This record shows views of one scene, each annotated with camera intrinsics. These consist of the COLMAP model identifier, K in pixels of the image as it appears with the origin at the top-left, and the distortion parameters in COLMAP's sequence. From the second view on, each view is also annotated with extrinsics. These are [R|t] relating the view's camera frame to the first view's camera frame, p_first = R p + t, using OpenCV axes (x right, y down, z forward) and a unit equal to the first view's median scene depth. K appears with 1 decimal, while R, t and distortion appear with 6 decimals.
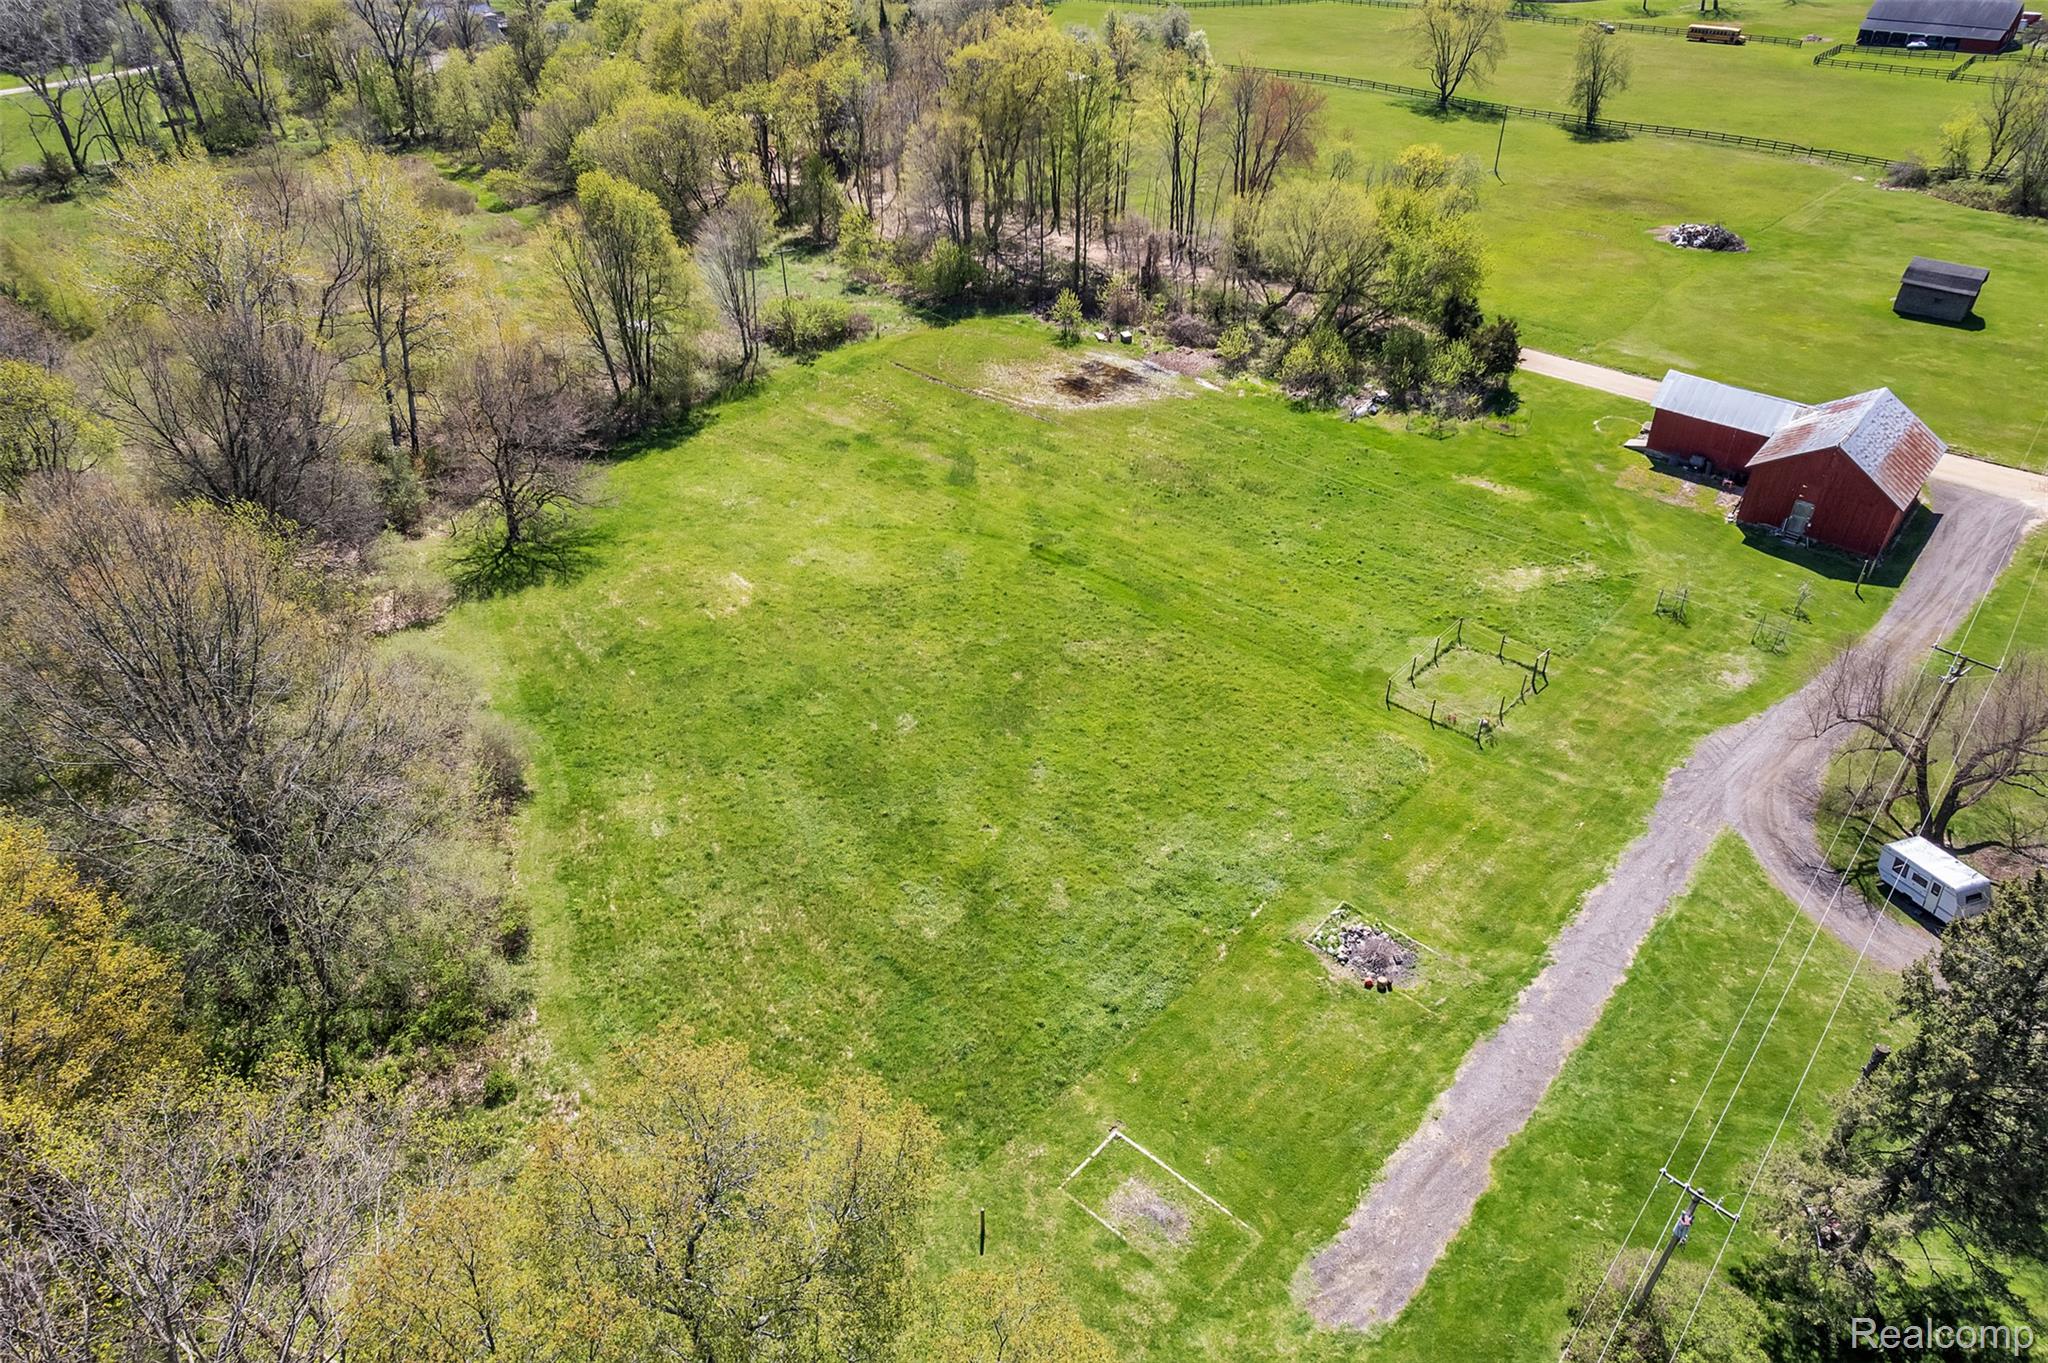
lens RADIAL K [[1302.1, 0, 1032.4], [0, 1302.1, 686.5], [0, 0, 1]] dist [-0.049773, 0.033480]
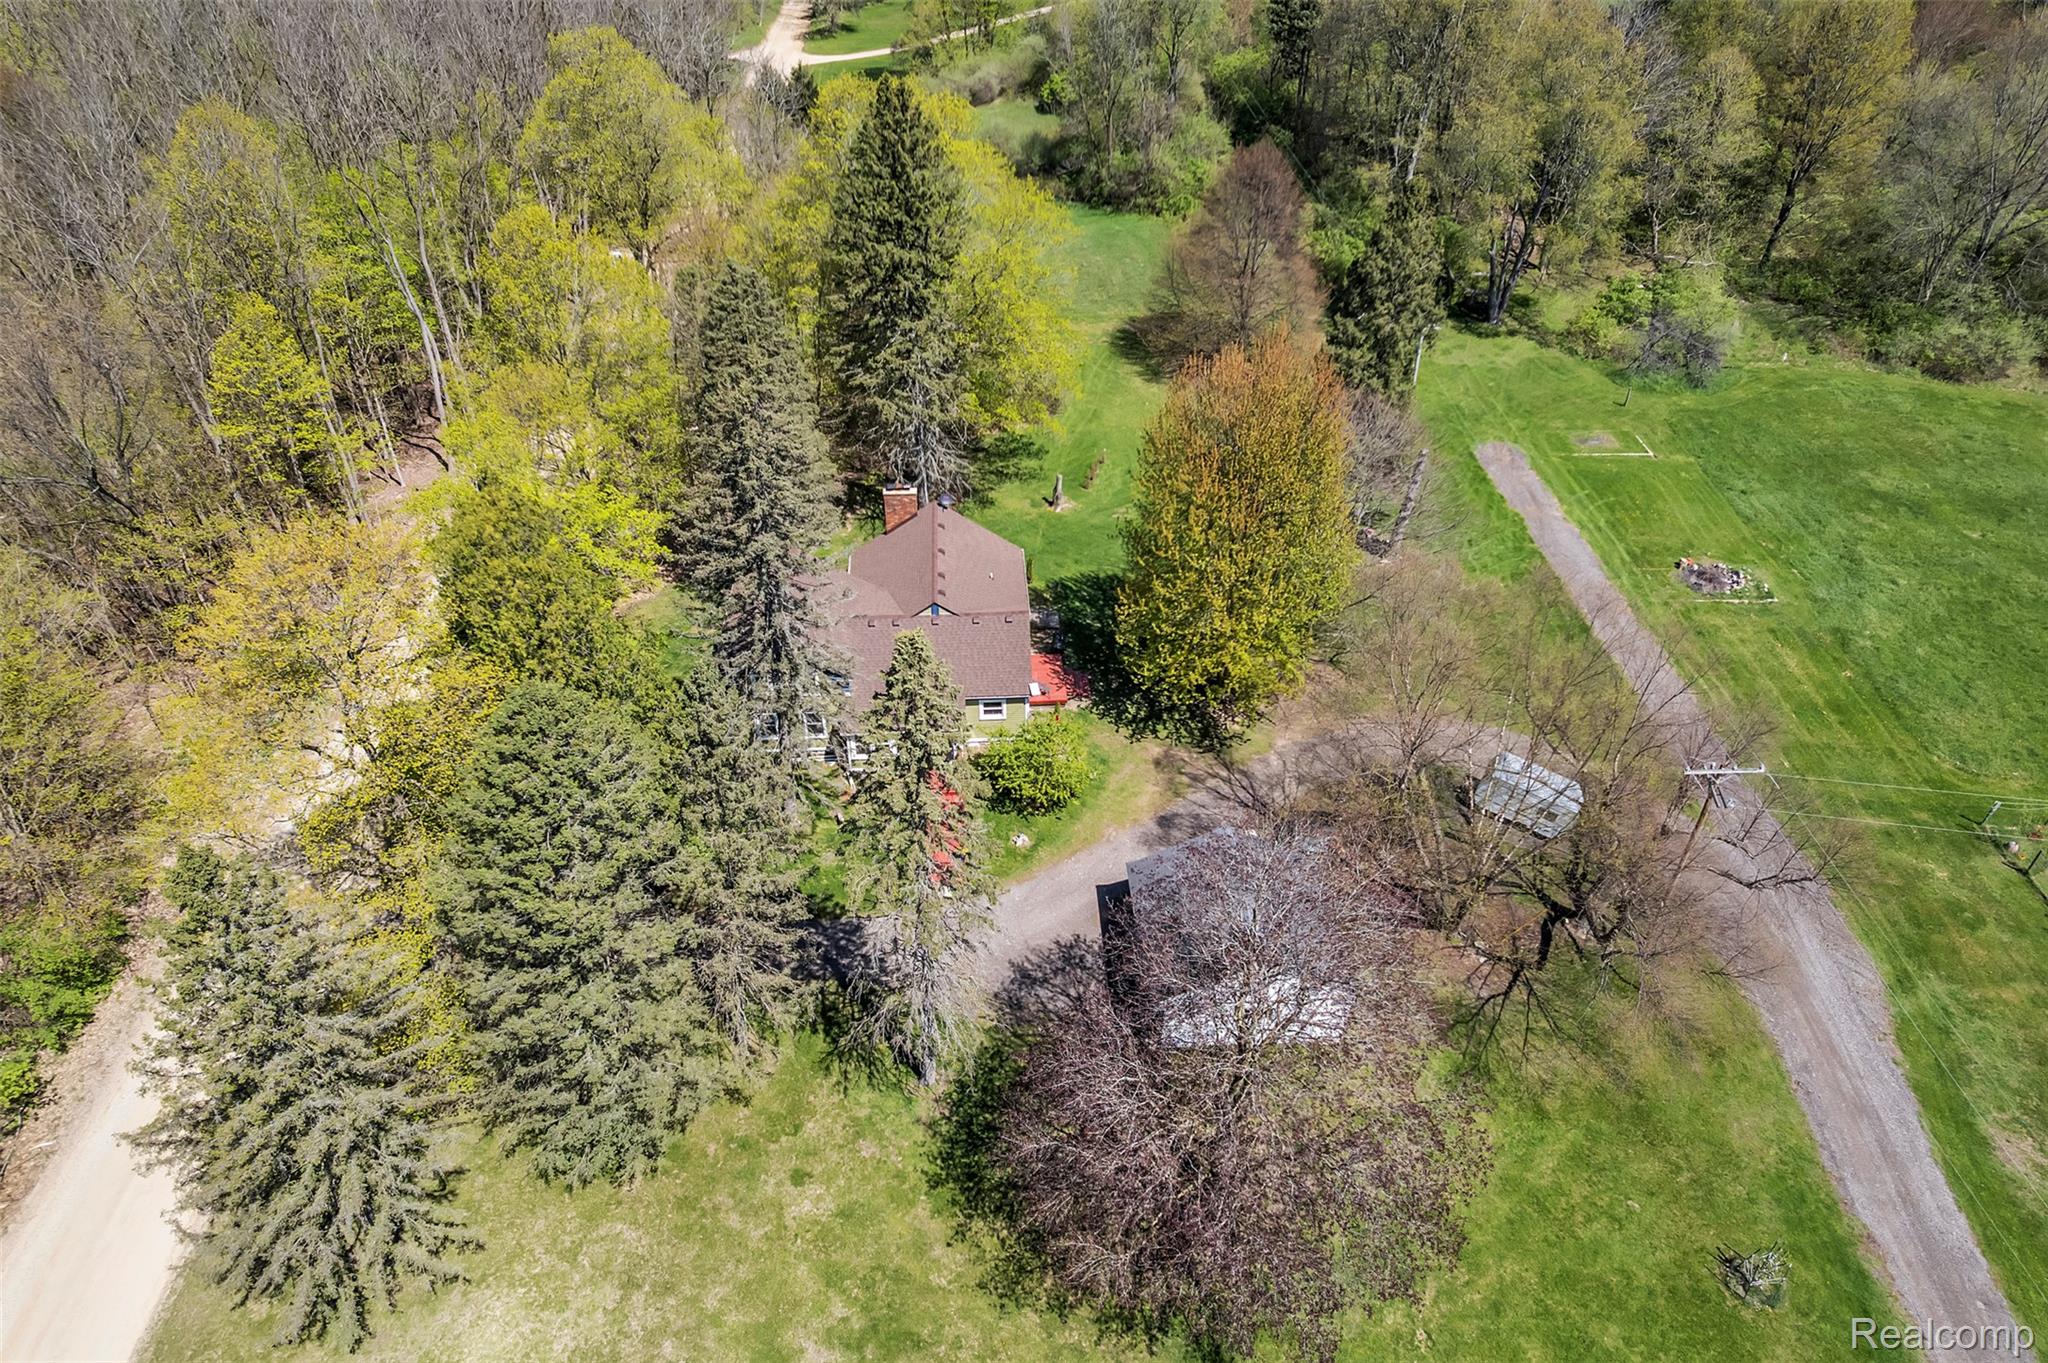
lens RADIAL K [[1302.1, 0, 1024.6], [0, 1302.1, 678.4], [0, 0, 1]] dist [-0.049773, 0.033480]
pose [[-0.723939, 0.420550, -0.546854, 0.975256], [-0.398637, 0.391938, 0.829140, -0.348598], [0.563028, 0.818243, -0.116093, 0.562902]]
